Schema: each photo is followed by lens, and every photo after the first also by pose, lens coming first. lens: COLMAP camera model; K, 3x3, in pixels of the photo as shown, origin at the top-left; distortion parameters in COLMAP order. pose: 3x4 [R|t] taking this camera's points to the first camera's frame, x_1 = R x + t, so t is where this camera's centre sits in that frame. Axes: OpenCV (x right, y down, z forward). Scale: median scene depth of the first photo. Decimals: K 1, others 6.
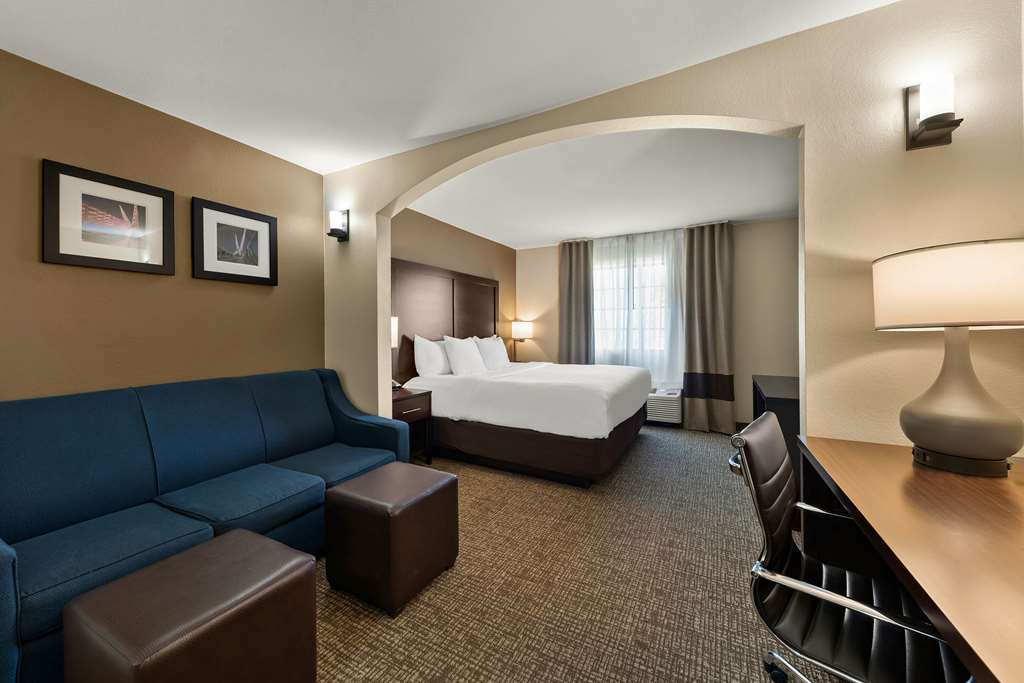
lens RADIAL K [[347.4, 0, 531.1], [0, 347.4, 327.4], [0, 0, 1]] dist [0.002743, -0.000230]
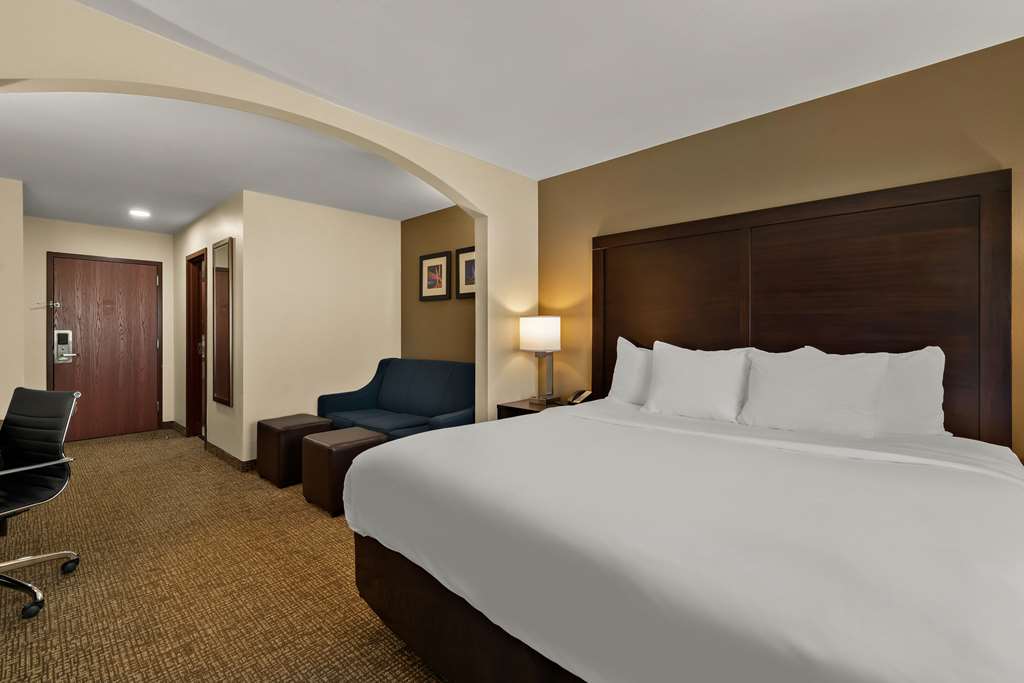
lens RADIAL K [[456.2, 0, 515.3], [0, 456.2, 342.6], [0, 0, 1]] dist [-0.010326, 0.004147]
pose [[-0.243084, 0.040792, -0.969147, 0.998366], [0.003566, 0.999146, 0.041160, -0.023313], [0.969999, 0.006549, -0.243022, 1.685914]]
